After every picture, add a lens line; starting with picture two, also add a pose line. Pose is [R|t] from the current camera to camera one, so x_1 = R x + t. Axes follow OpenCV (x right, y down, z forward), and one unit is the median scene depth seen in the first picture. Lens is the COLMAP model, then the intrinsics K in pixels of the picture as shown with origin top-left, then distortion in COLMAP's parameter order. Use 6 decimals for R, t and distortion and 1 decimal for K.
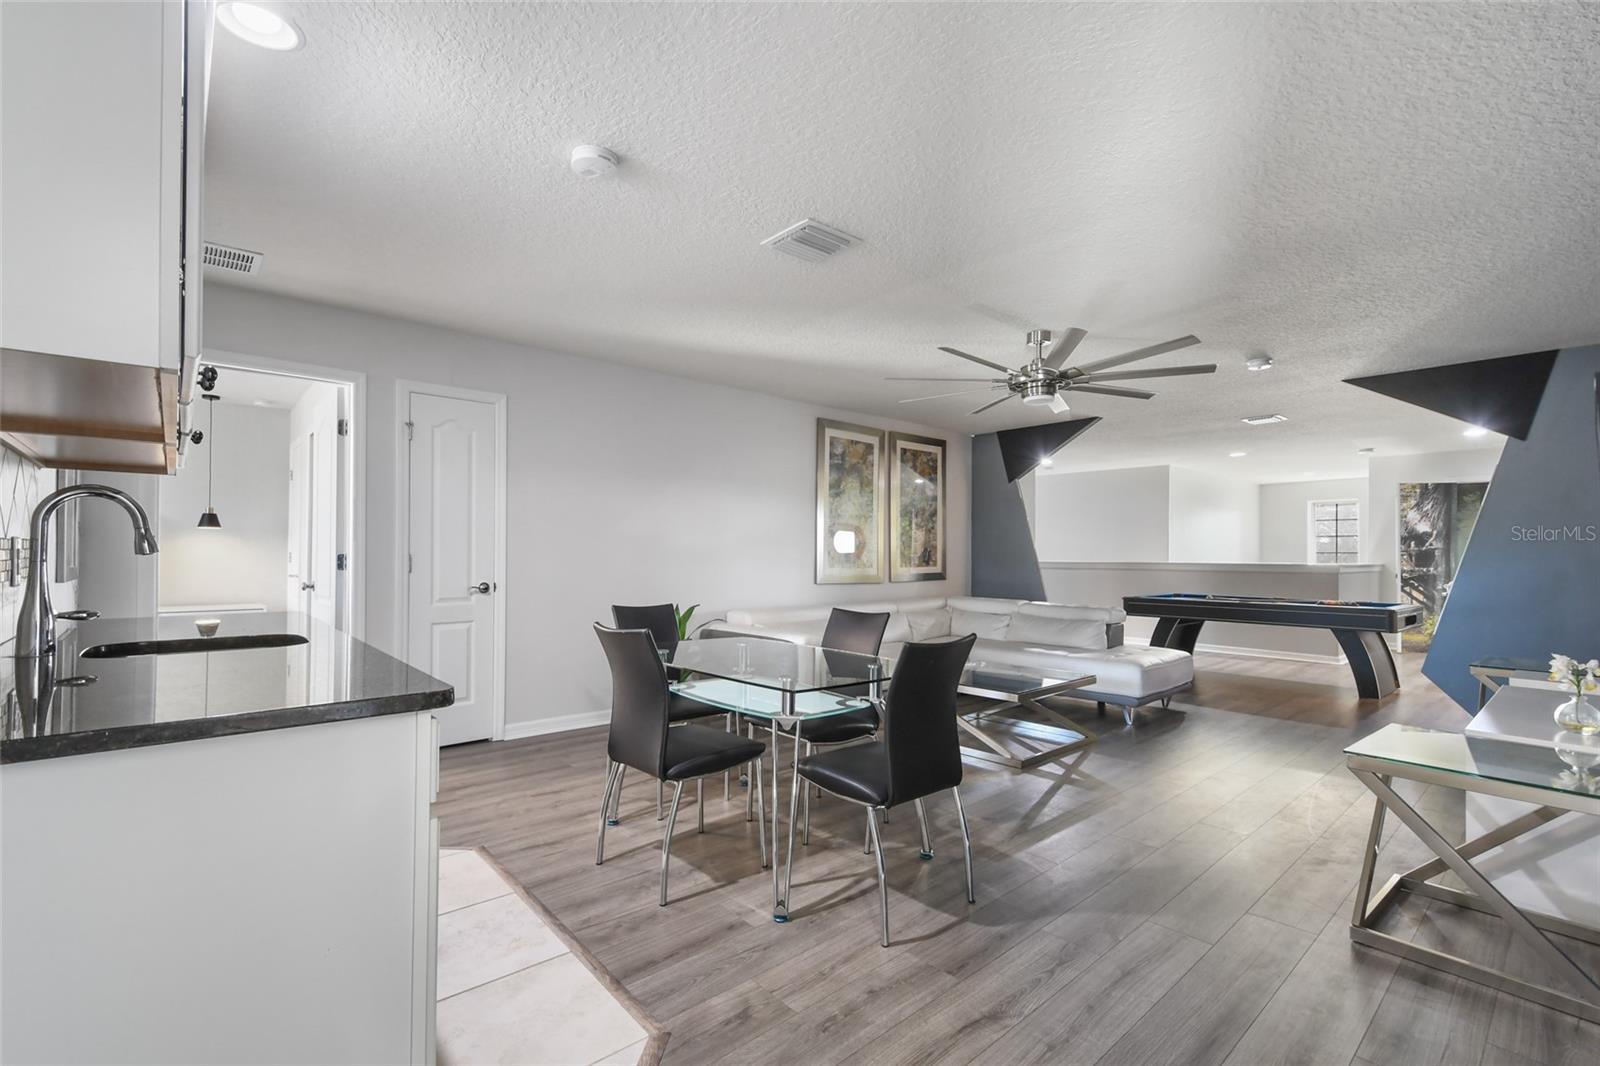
lens RADIAL K [[719.7, 0, 806.0], [0, 719.7, 538.3], [0, 0, 1]] dist [0.013394, -0.001768]
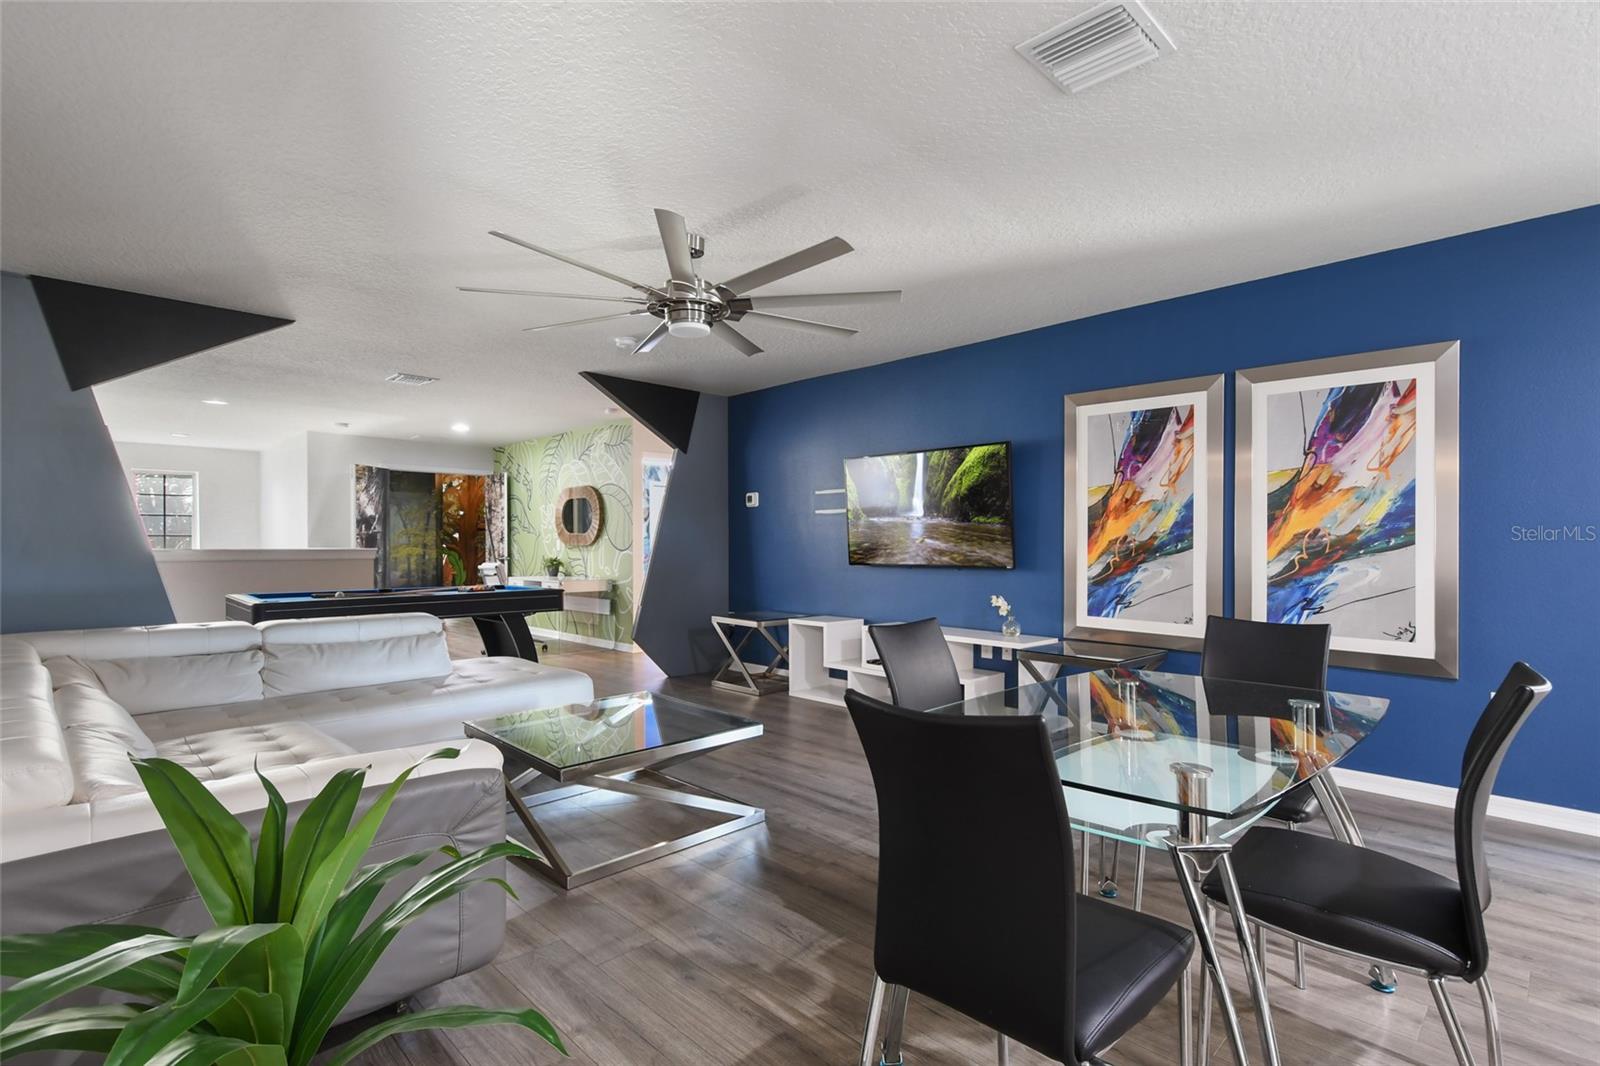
lens RADIAL K [[768.4, 0, 805.3], [0, 768.4, 542.3], [0, 0, 1]] dist [0.010160, -0.001513]
pose [[-0.054177, -0.003207, 0.998526, -0.234983], [-0.025120, 0.999683, 0.001848, 0.011100], [-0.998215, -0.024983, -0.054240, 0.463464]]
